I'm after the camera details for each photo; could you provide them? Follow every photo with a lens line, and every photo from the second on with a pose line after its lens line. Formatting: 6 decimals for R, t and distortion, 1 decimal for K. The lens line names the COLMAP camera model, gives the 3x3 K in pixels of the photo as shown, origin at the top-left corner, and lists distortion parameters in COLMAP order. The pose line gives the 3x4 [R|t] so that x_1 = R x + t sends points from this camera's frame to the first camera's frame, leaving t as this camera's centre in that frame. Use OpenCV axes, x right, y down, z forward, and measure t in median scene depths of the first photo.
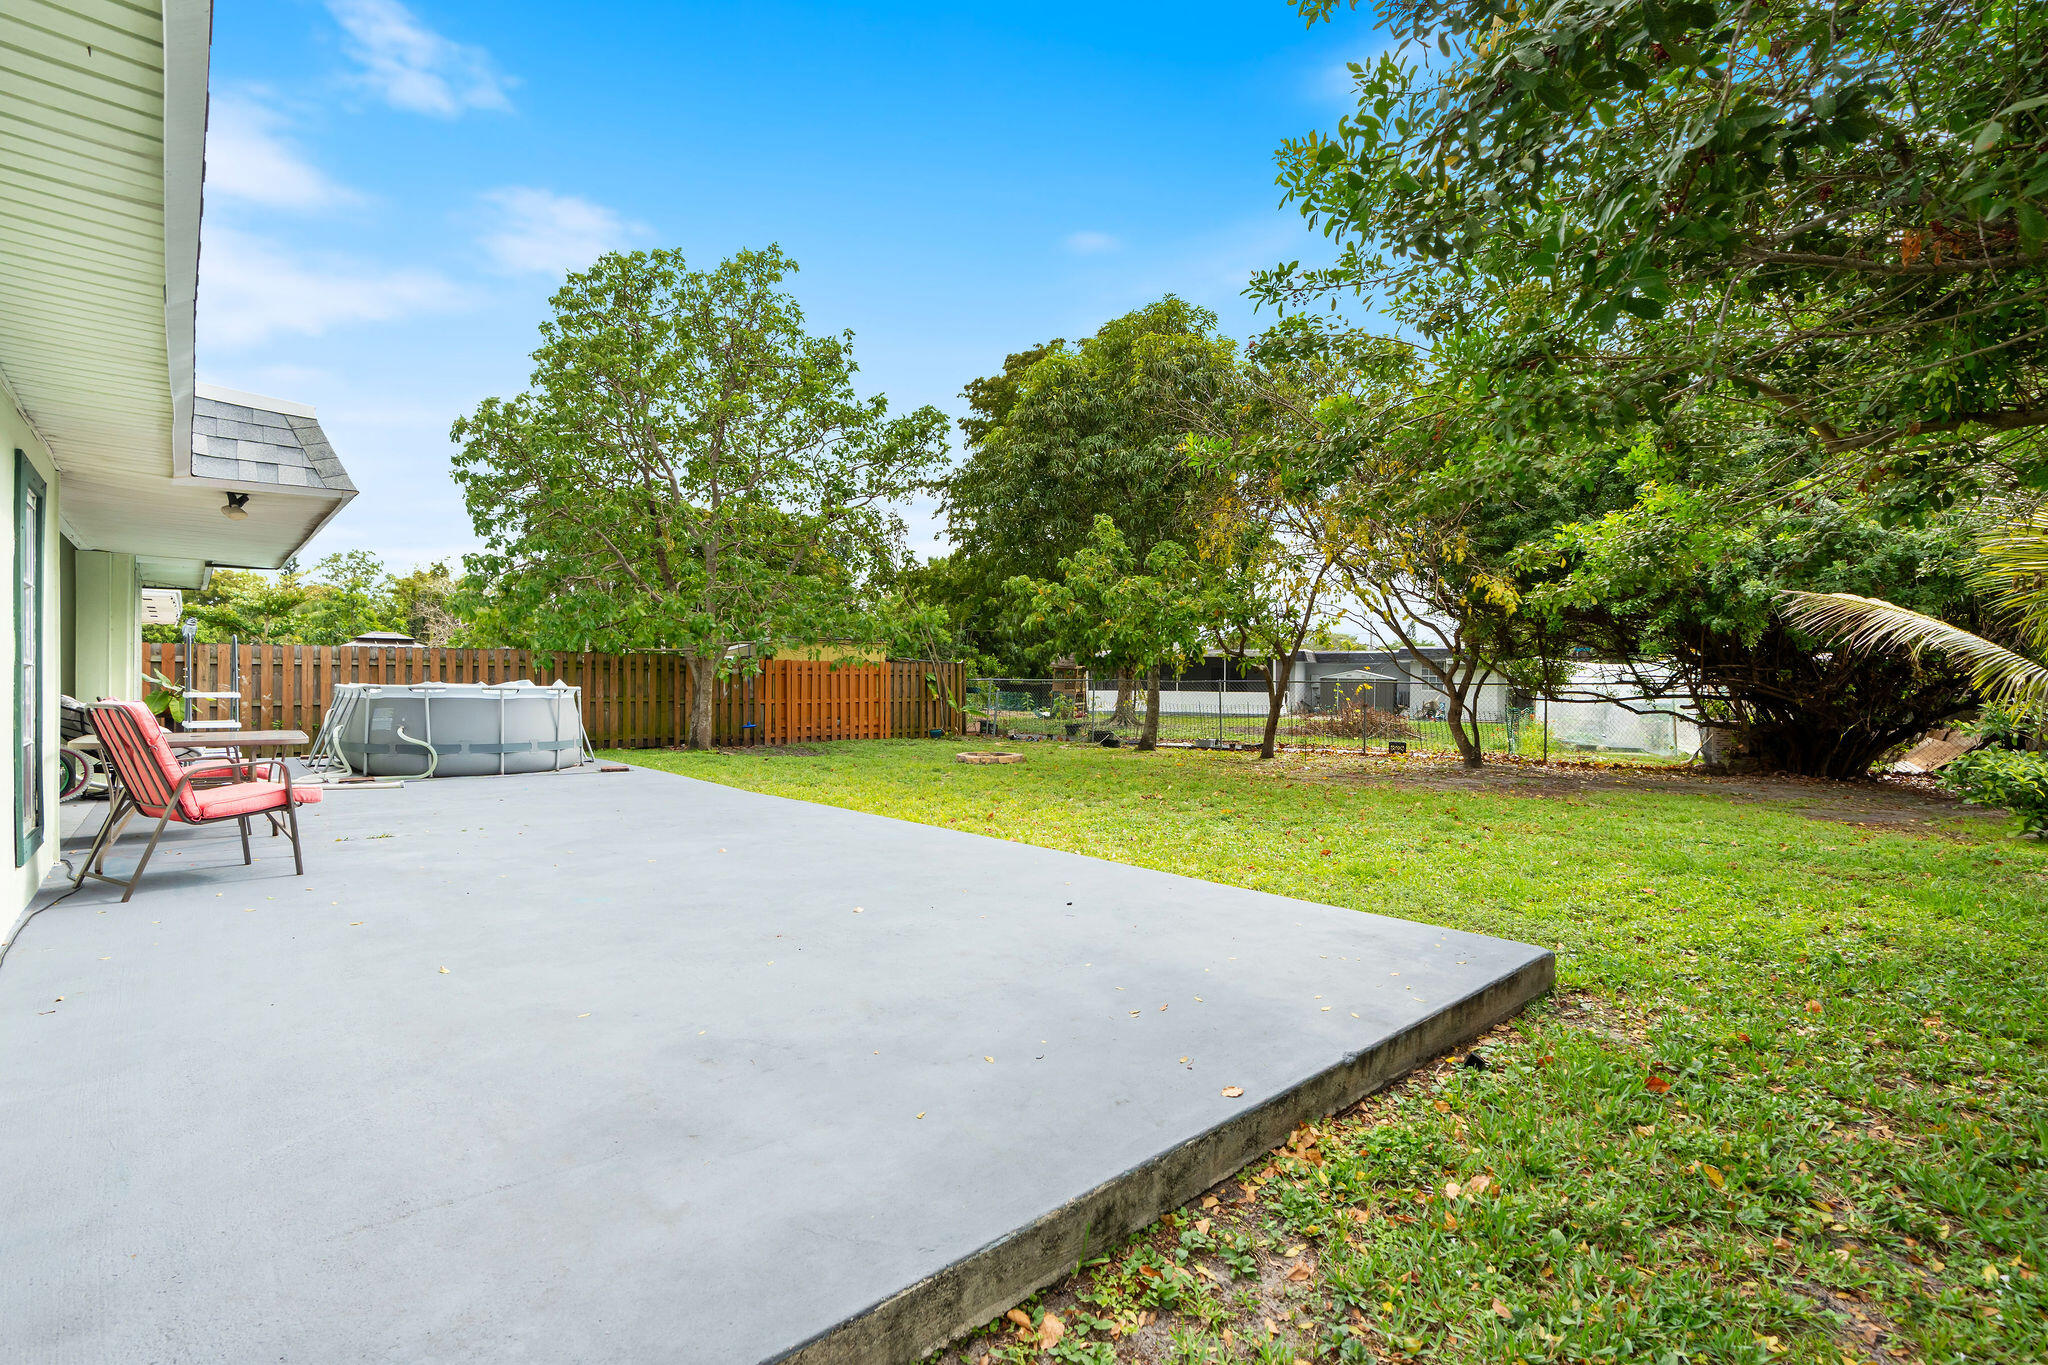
lens RADIAL K [[926.9, 0, 1025.5], [0, 926.9, 685.9], [0, 0, 1]] dist [-0.004887, 0.001096]
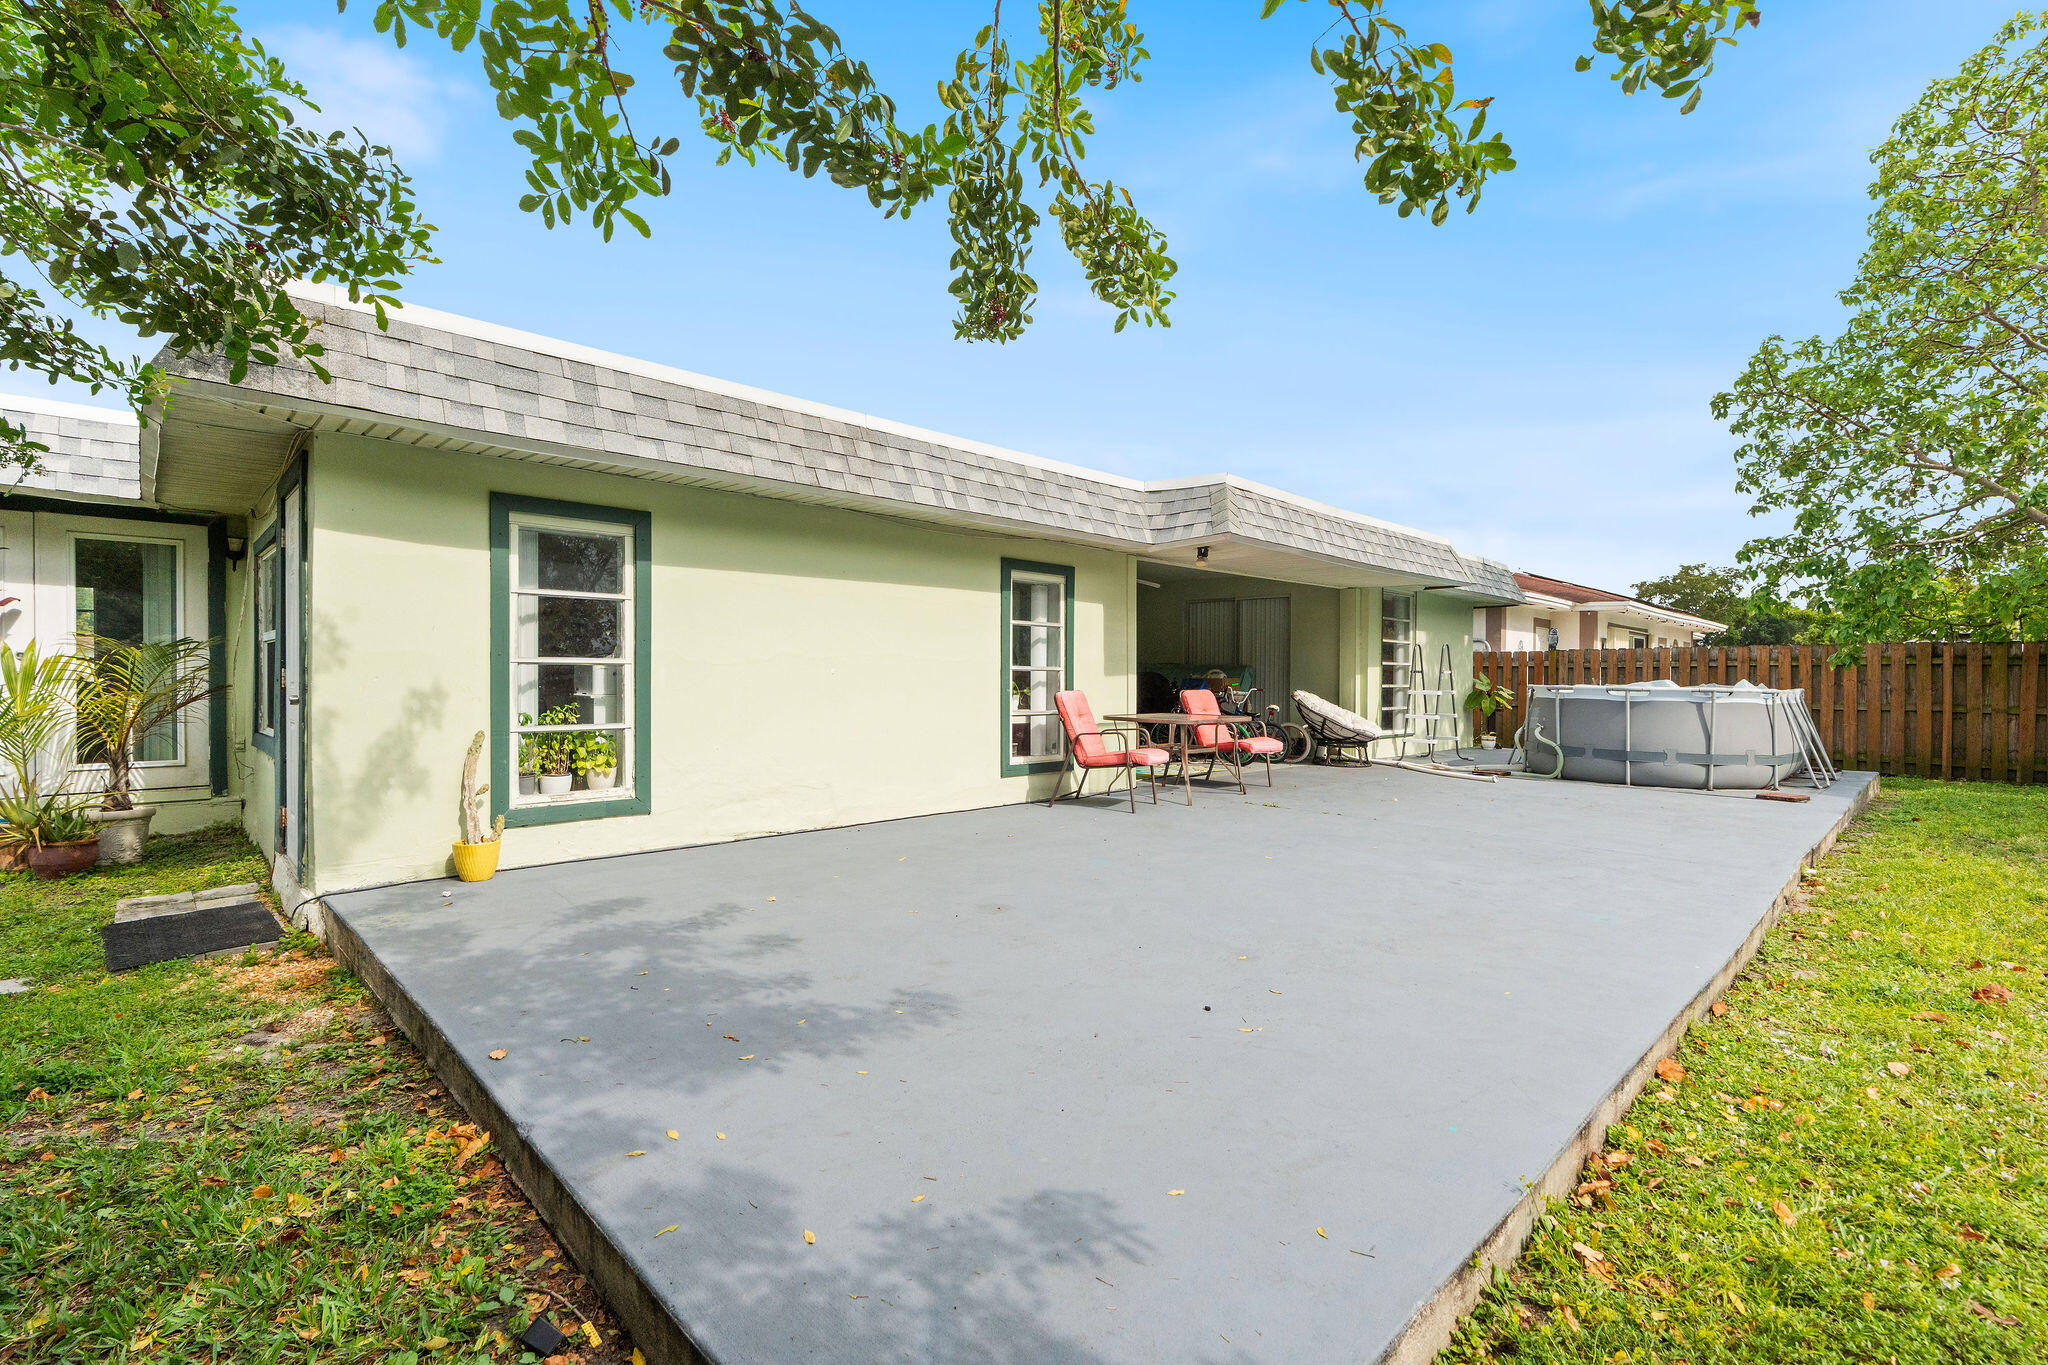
lens RADIAL K [[919.7, 0, 1017.6], [0, 919.7, 689.1], [0, 0, 1]] dist [-0.003429, 0.000352]
pose [[0.054540, 0.008980, -0.998471, 0.298266], [-0.009801, 0.999916, 0.008458, 0.000308], [0.998463, 0.009325, 0.054624, 0.349175]]
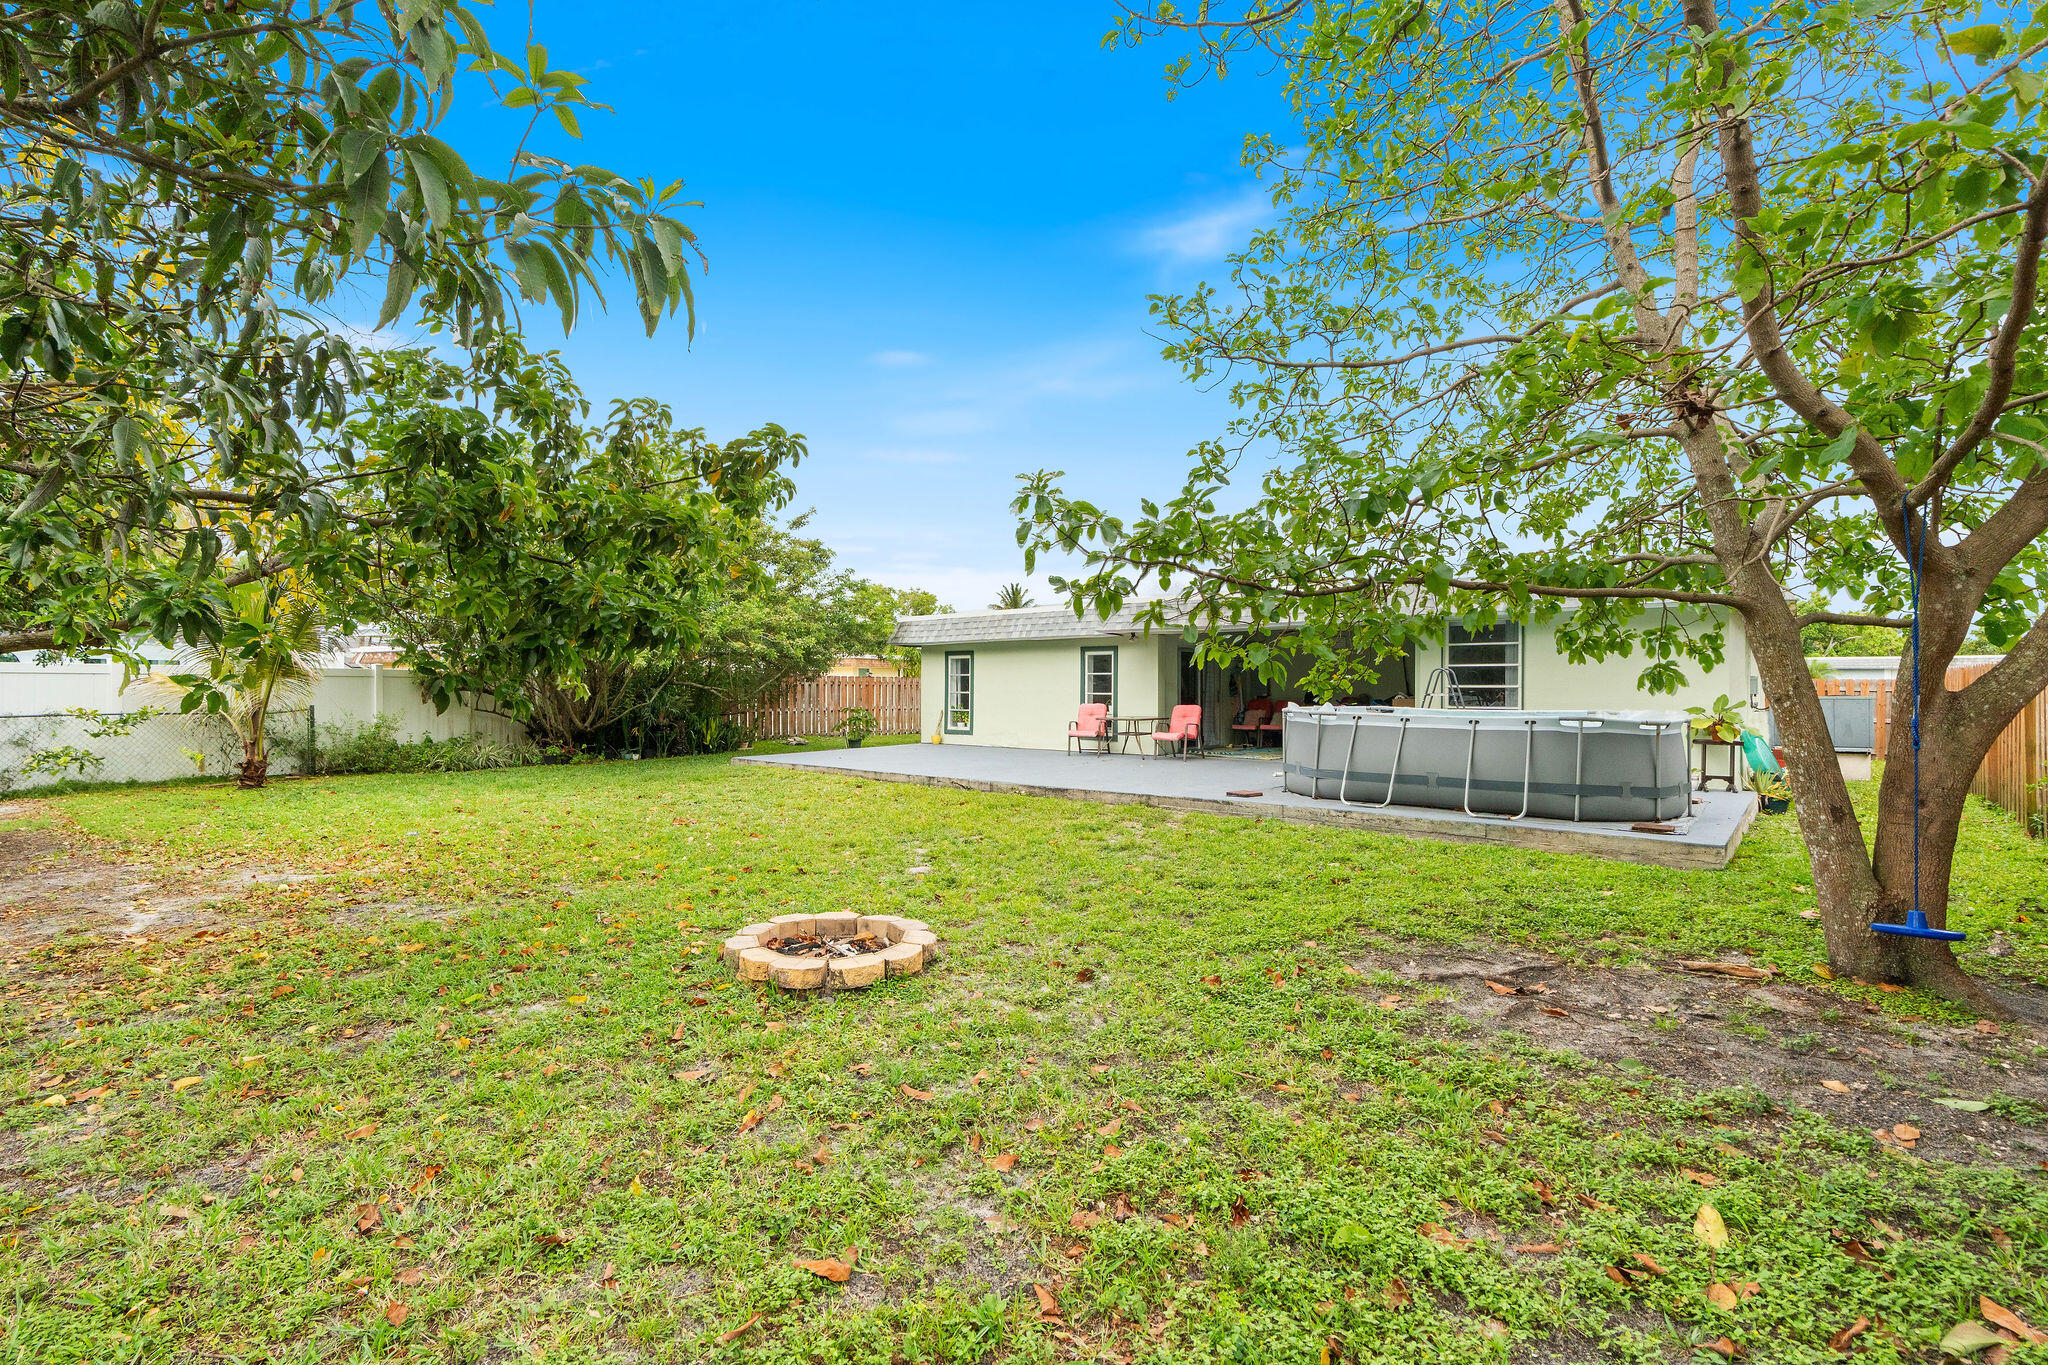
lens RADIAL K [[903.4, 0, 1034.5], [0, 903.4, 674.3], [0, 0, 1]] dist [-0.004554, -0.000158]
pose [[-0.985724, -0.005451, -0.168279, -0.056638], [-0.003947, 0.999949, -0.009274, -0.029784], [0.168321, -0.008477, -0.985696, 2.046917]]
